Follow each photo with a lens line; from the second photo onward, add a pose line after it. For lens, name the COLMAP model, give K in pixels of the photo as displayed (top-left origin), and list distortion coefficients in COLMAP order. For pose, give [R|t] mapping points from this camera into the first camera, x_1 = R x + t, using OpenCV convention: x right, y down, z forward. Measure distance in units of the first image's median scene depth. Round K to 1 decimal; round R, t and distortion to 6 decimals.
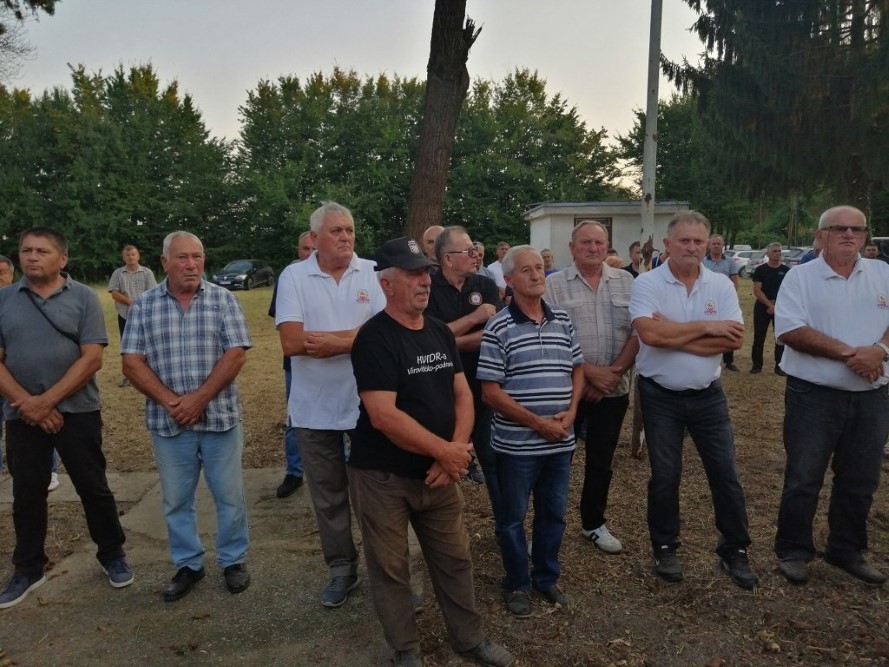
lens RADIAL K [[693.4, 0, 437.6], [0, 693.4, 333.1], [0, 0, 1]] dist [-0.008652, 0.041087]
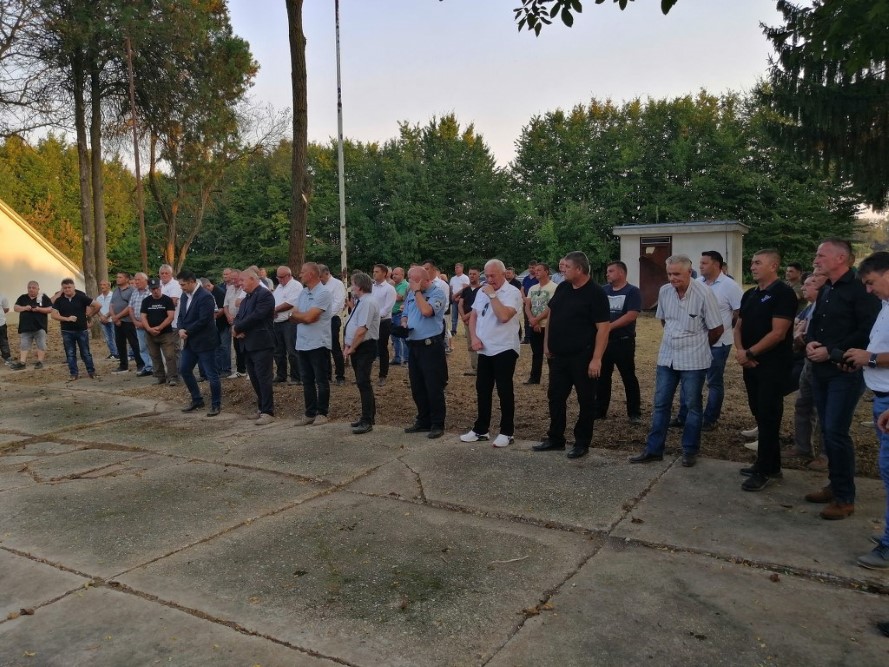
lens RADIAL K [[693.4, 0, 437.6], [0, 693.4, 333.1], [0, 0, 1]] dist [-0.008652, 0.041087]
pose [[0.869226, 0.040775, -0.492730, 0.207381], [-0.043851, 0.999024, 0.005314, 0.006478], [0.492466, 0.016987, 0.870166, -0.107945]]
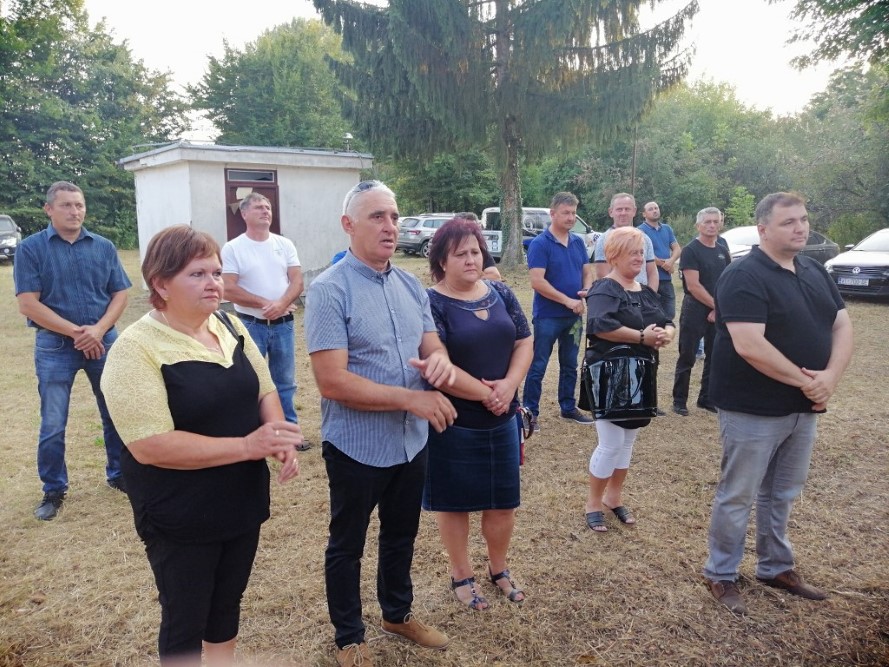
lens RADIAL K [[693.4, 0, 437.6], [0, 693.4, 333.1], [0, 0, 1]] dist [-0.008652, 0.041087]
pose [[0.801491, -0.086843, 0.591668, -0.020878], [0.060752, 0.996105, 0.063909, -0.014948], [-0.594913, -0.015278, 0.803645, 0.136415]]
